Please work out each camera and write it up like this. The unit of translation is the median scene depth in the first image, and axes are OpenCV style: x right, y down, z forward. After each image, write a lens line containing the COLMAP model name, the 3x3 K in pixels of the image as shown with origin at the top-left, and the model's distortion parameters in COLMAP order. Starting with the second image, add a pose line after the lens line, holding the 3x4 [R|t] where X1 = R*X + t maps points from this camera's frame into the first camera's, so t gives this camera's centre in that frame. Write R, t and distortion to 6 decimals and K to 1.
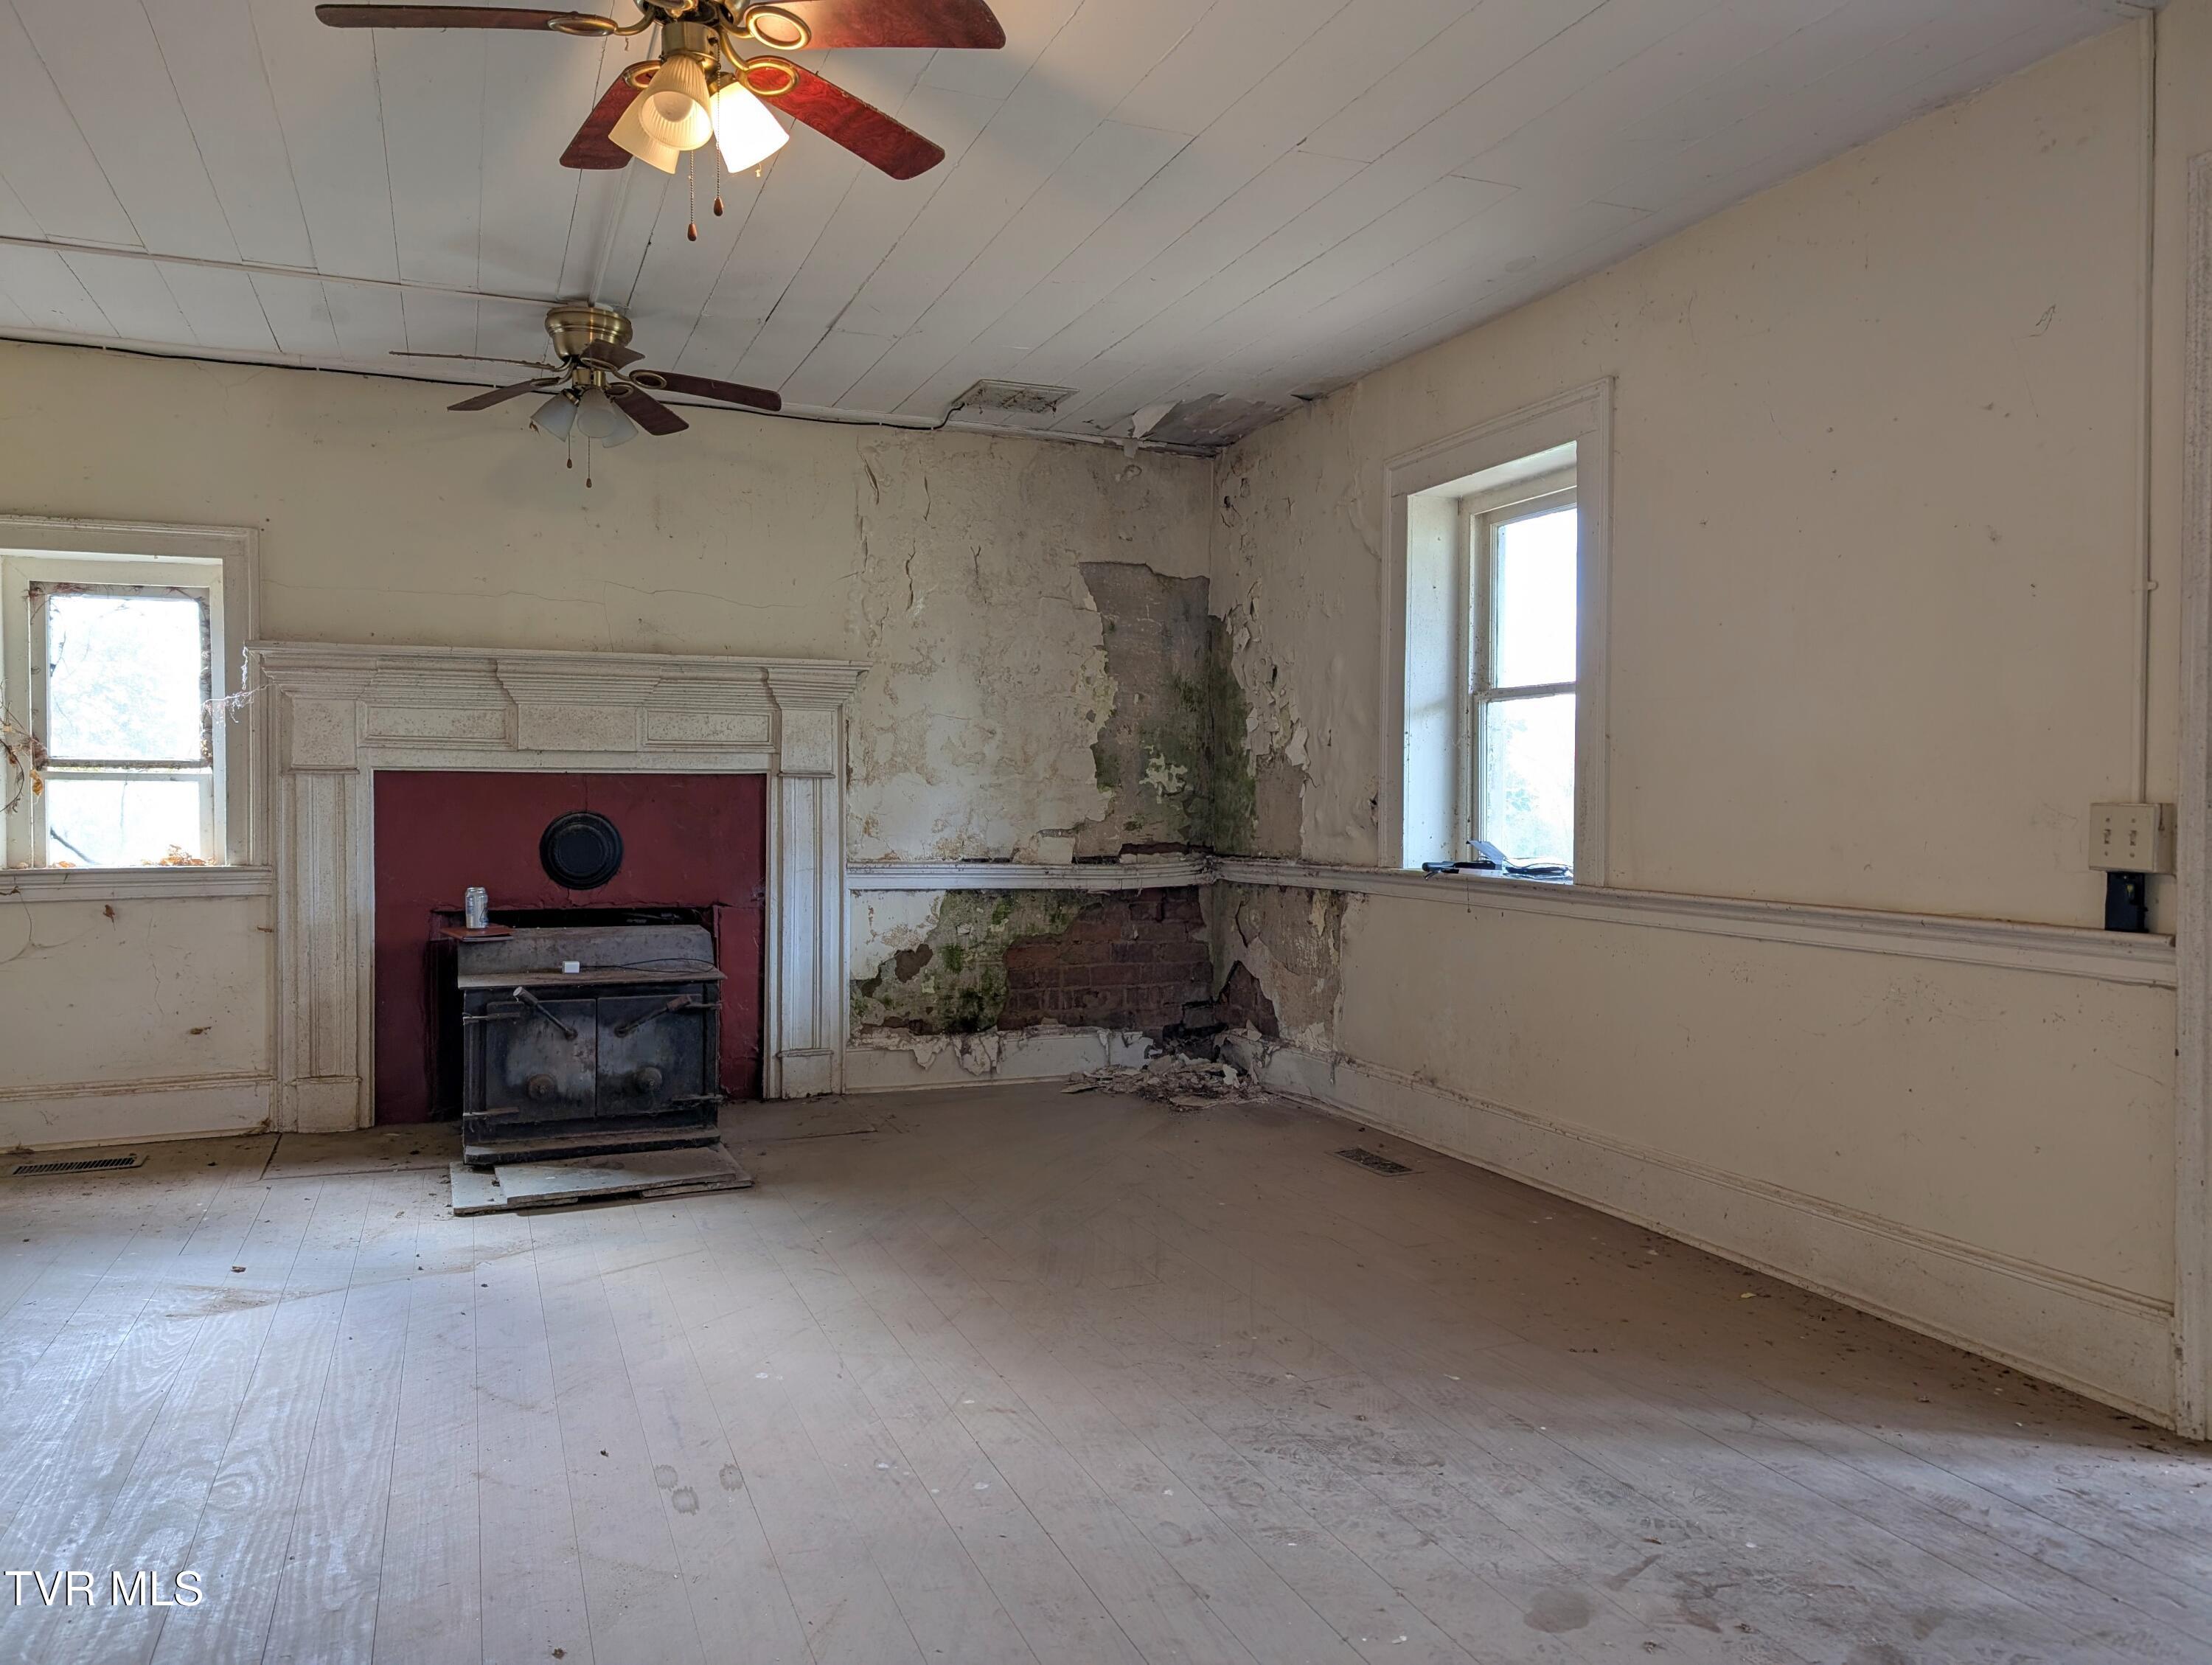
lens RADIAL K [[1596.7, 0, 1028.9], [0, 1596.7, 835.1], [0, 0, 1]] dist [0.035752, -0.043523]
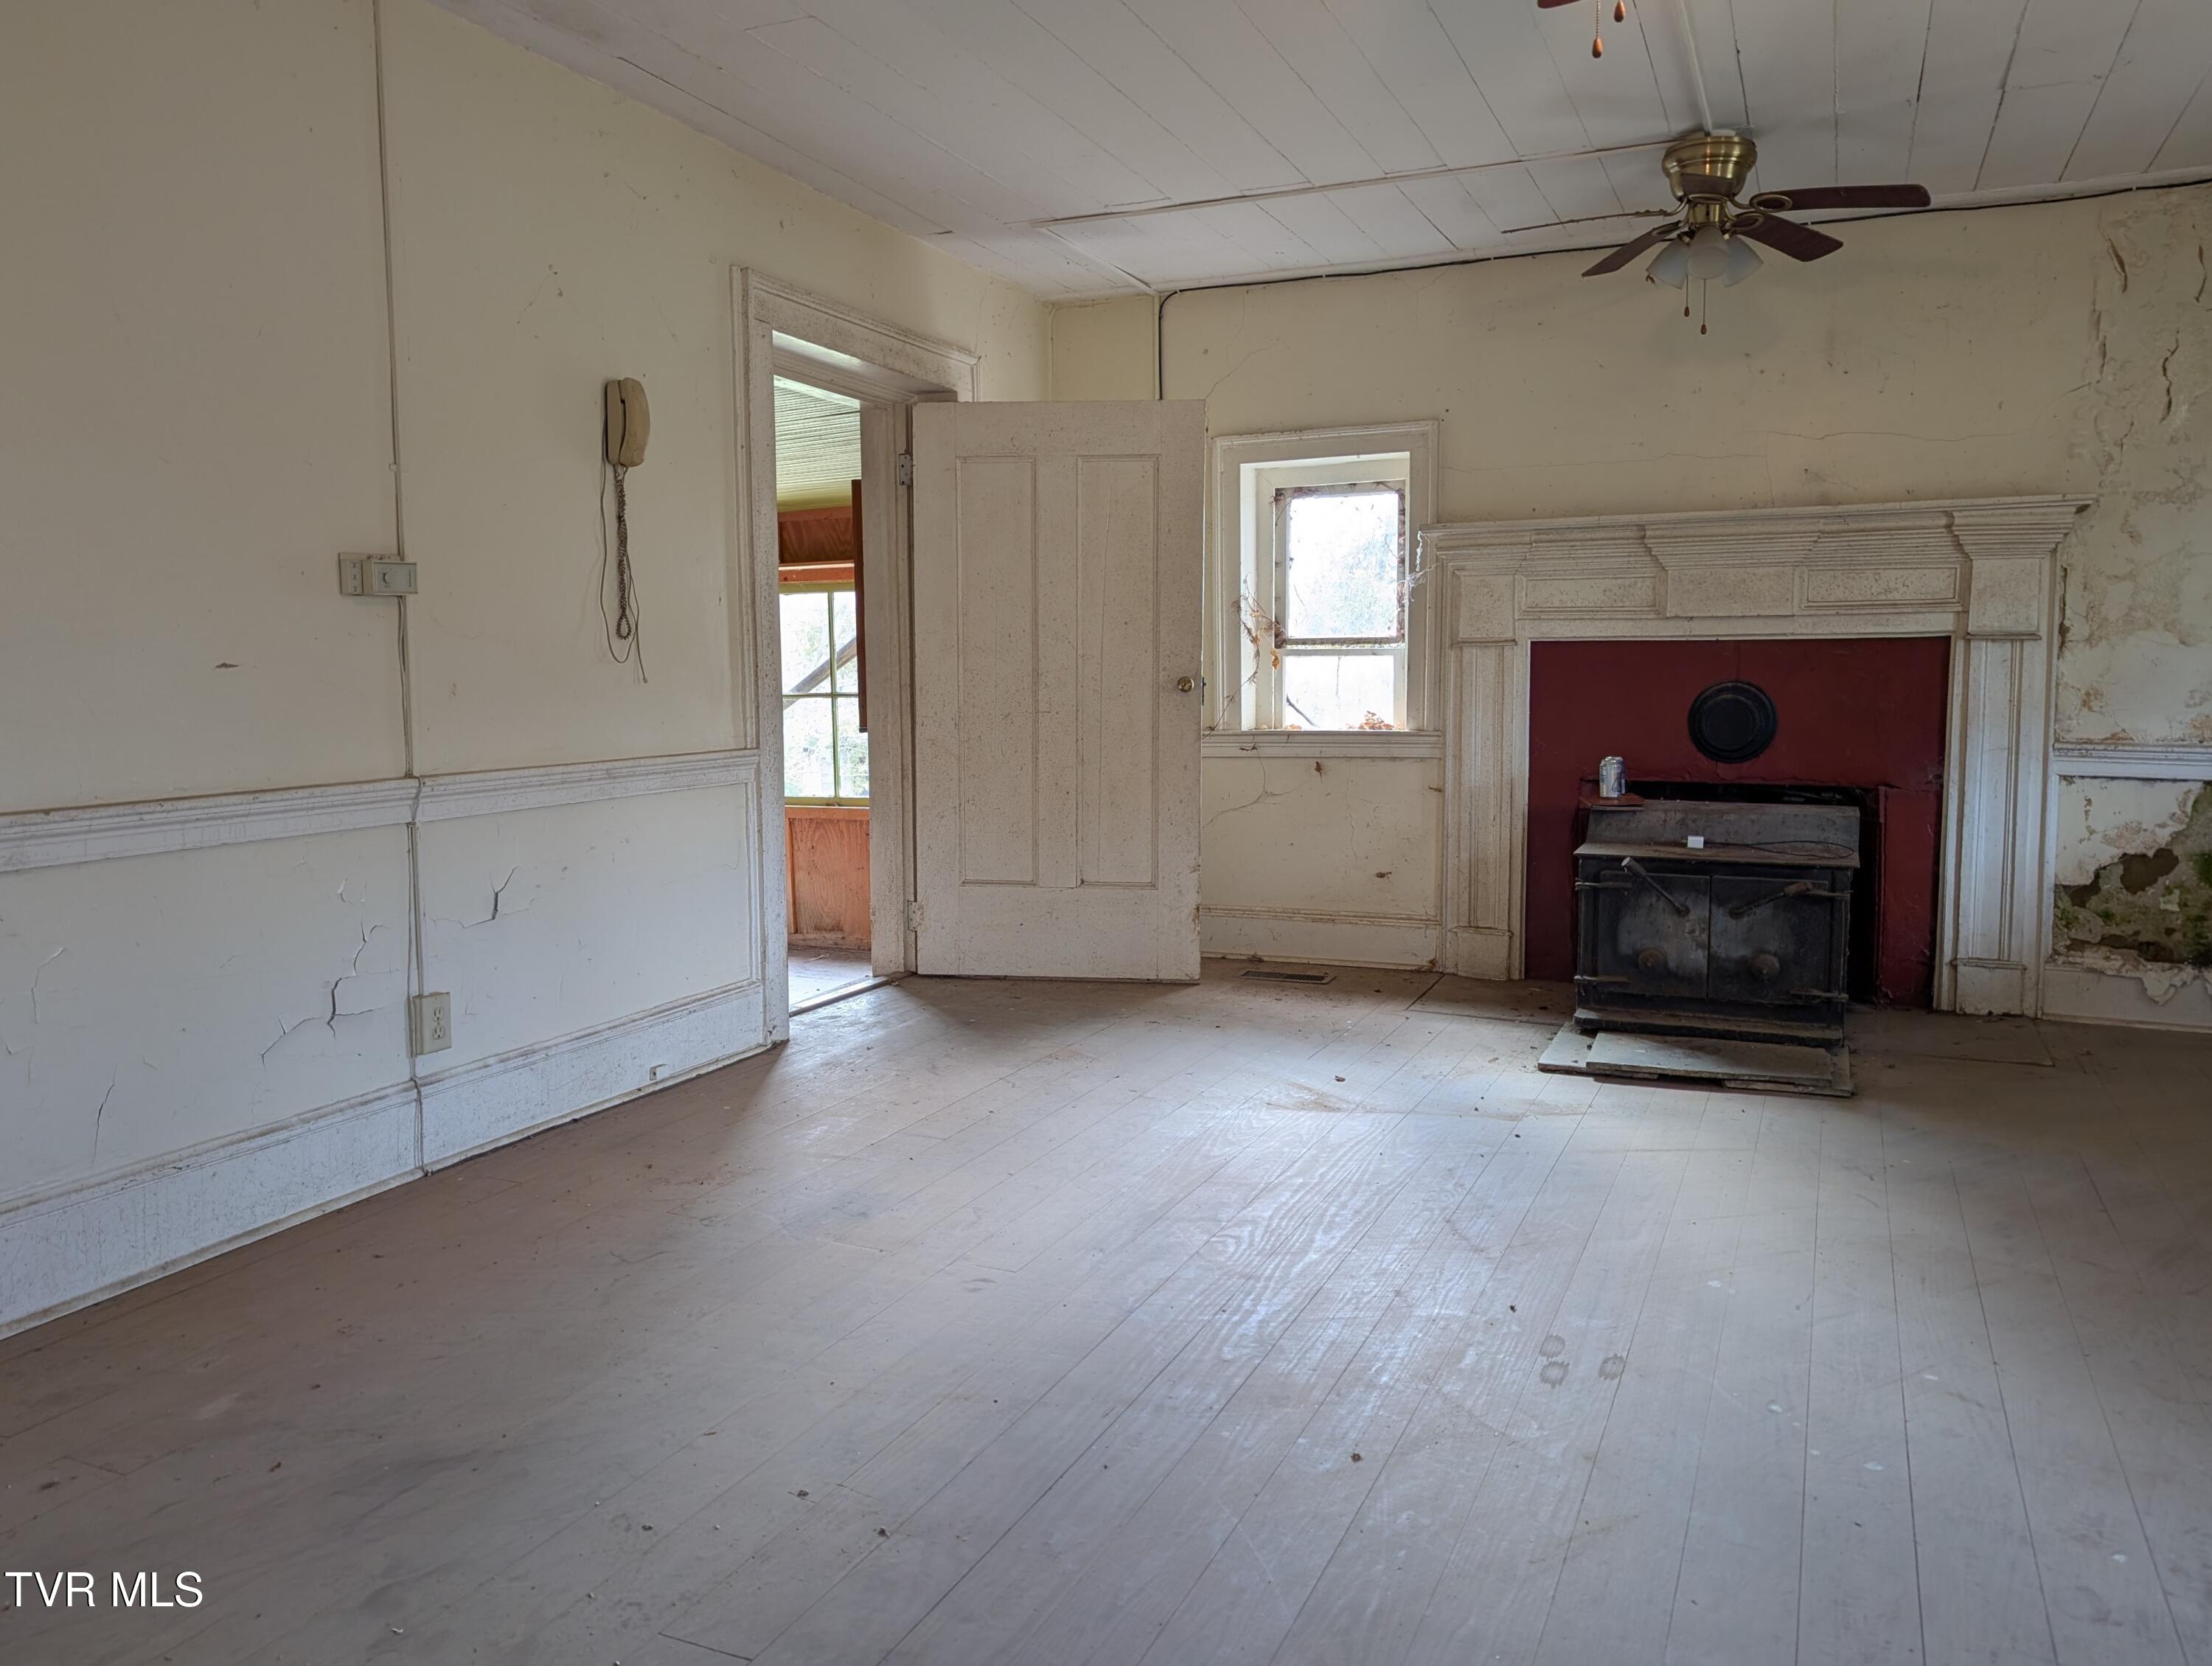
lens RADIAL K [[1596.9, 0, 1090.9], [0, 1596.9, 824.3], [0, 0, 1]] dist [0.035752, -0.043523]
pose [[0.691207, 0.062636, -0.719937, 0.159357], [-0.011734, 0.997078, 0.075483, 0.002950], [0.722561, -0.043727, 0.689923, 0.070558]]
